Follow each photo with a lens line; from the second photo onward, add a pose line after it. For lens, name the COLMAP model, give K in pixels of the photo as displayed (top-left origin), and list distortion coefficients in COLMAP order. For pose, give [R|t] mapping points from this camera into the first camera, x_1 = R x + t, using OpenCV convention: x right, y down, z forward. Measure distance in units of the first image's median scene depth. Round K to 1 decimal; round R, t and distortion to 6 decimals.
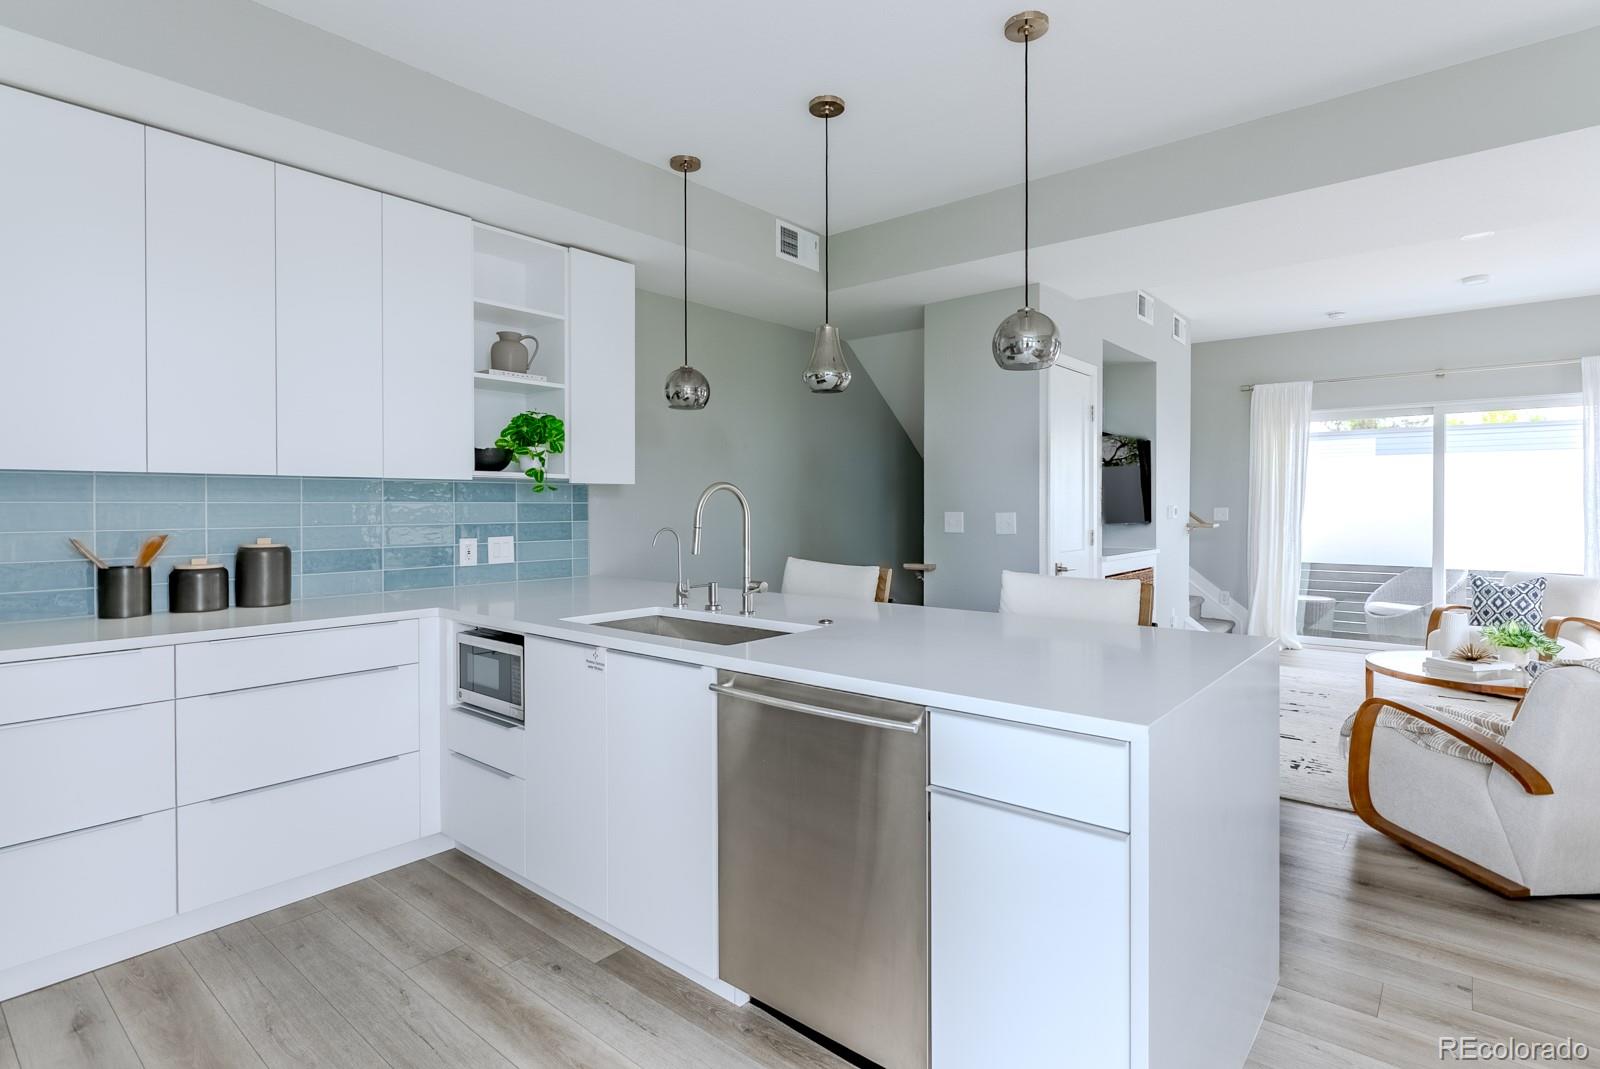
lens RADIAL K [[777.7, 0, 781.4], [0, 777.7, 507.1], [0, 0, 1]] dist [0.000456, -0.000810]
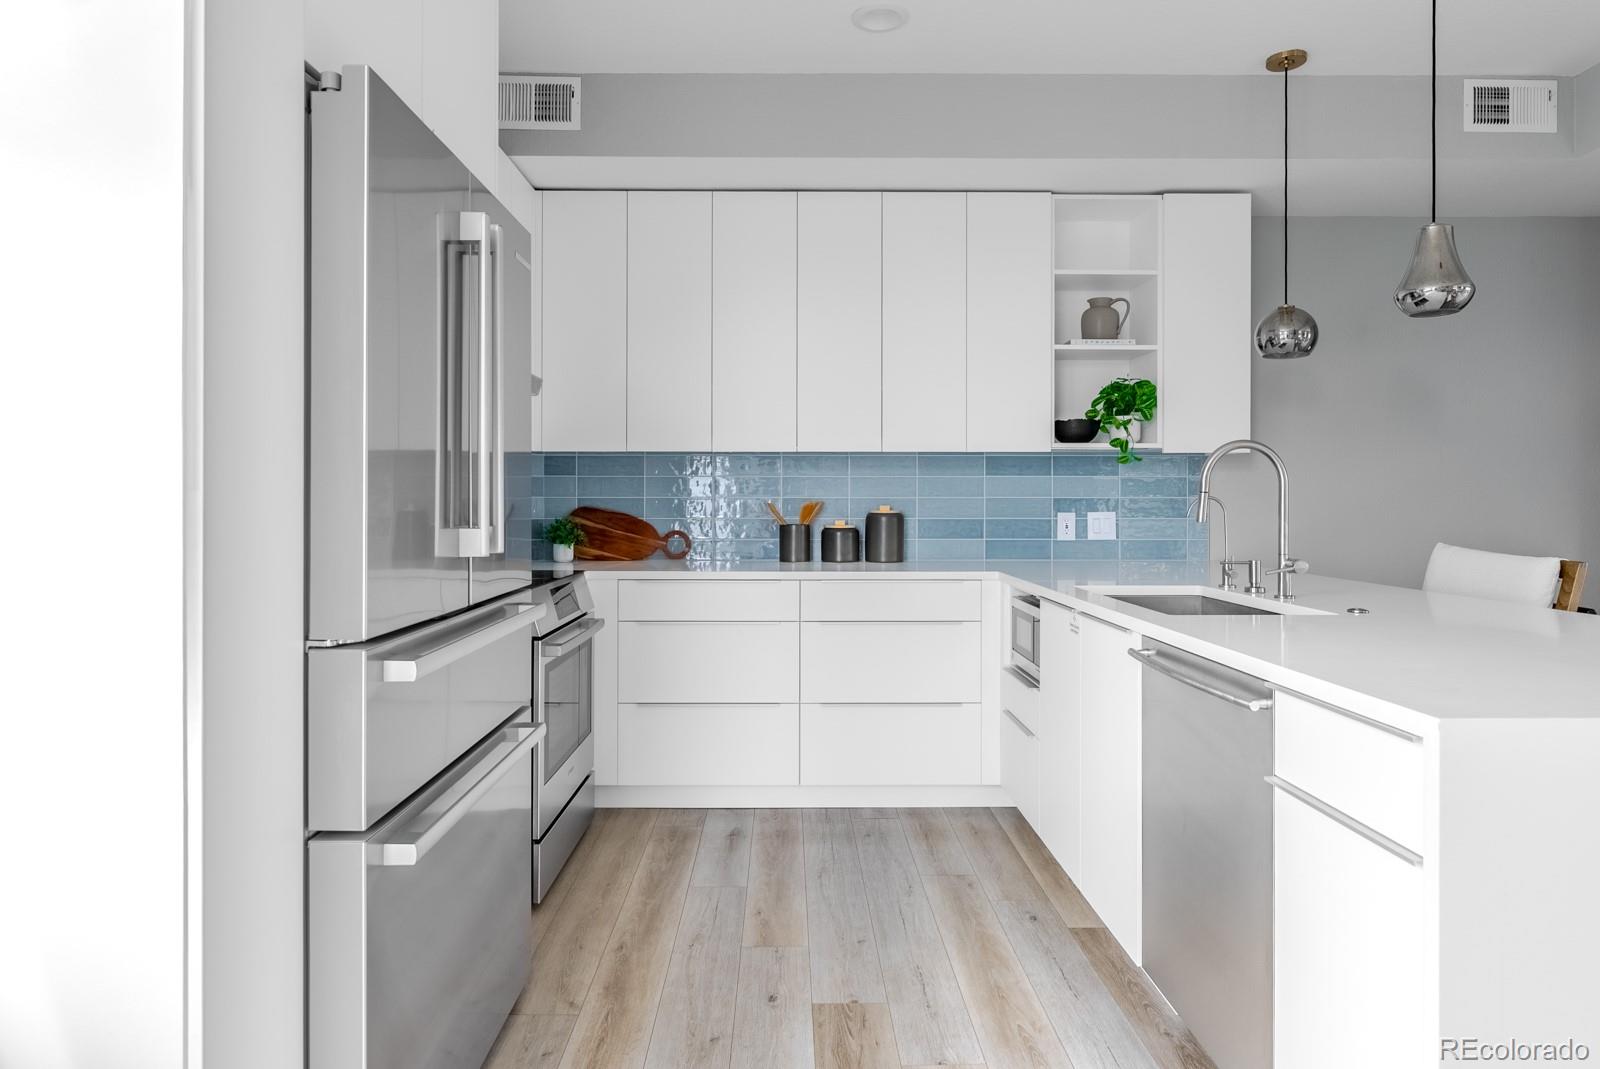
lens RADIAL K [[903.2, 0, 811.4], [0, 903.2, 494.8], [0, 0, 1]] dist [-0.001003, 0.000530]
pose [[0.673198, 0.000862, -0.739462, 0.292807], [-0.004752, 0.999984, -0.003160, 0.029148], [0.739447, 0.005641, 0.673191, -0.015829]]
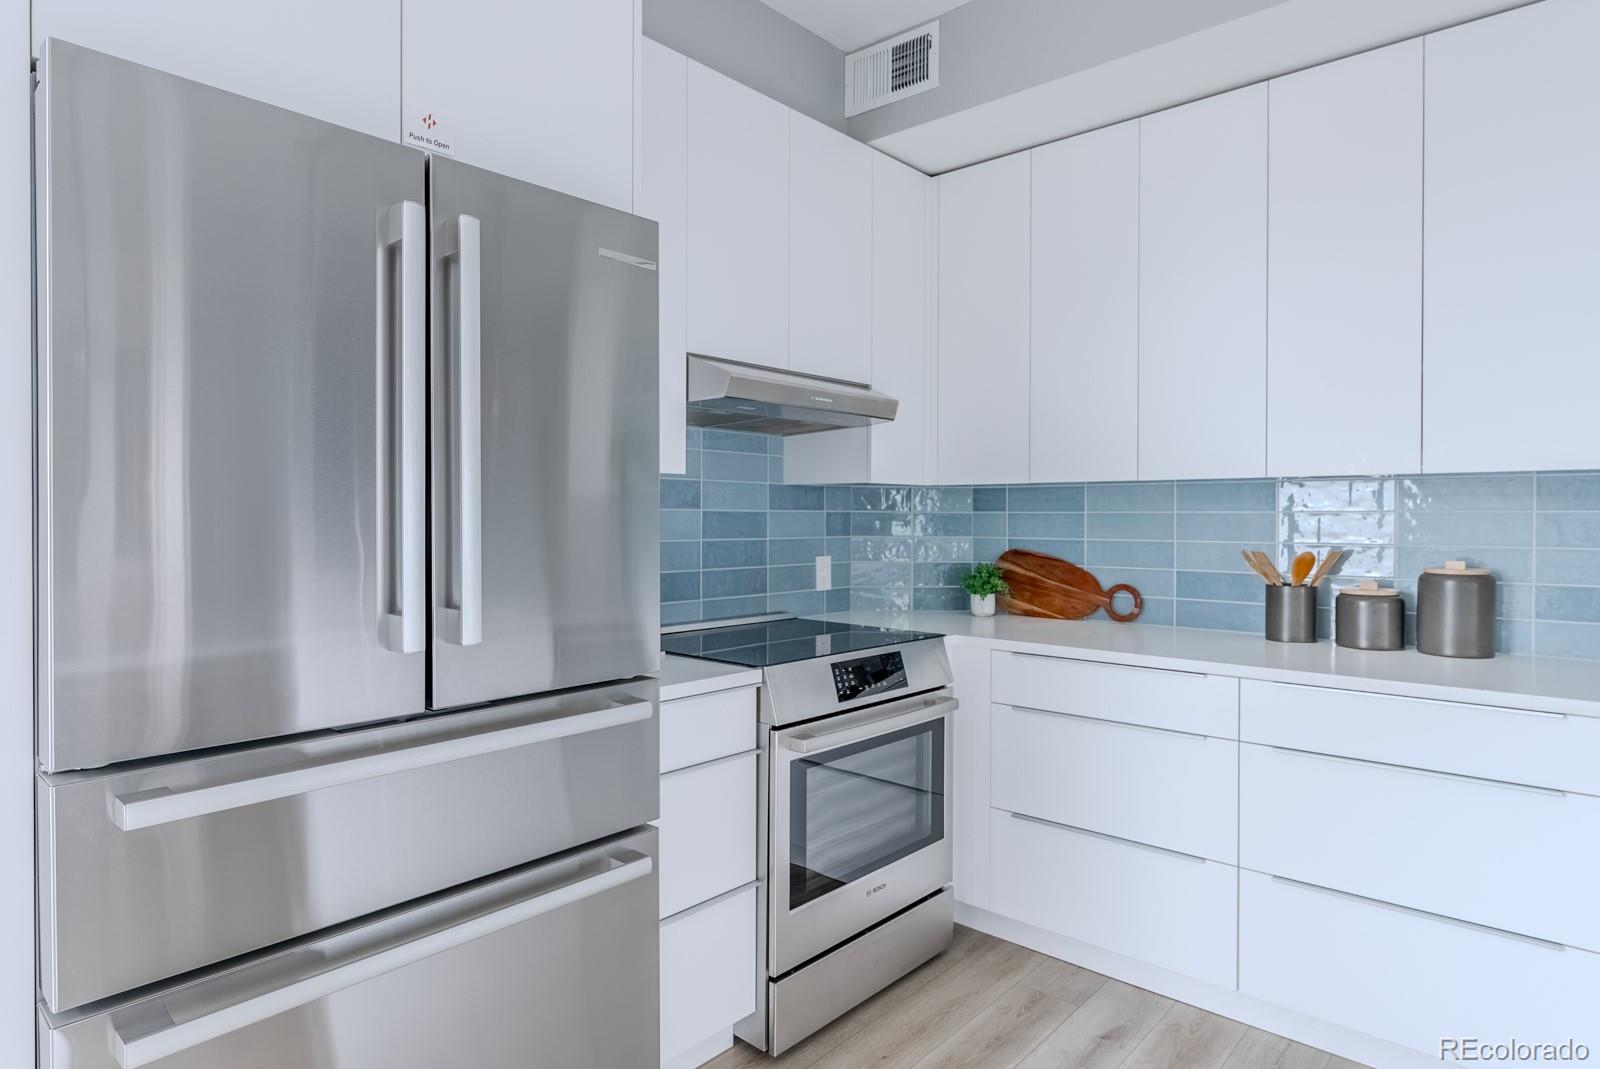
lens RADIAL K [[903.2, 0, 800.4], [0, 903.2, 521.0], [0, 0, 1]] dist [-0.001003, 0.000530]
pose [[0.012813, 0.006965, -0.999894, 0.165783], [-0.006263, 0.999957, 0.006885, 0.000899], [0.999898, 0.006174, 0.012856, 0.396440]]
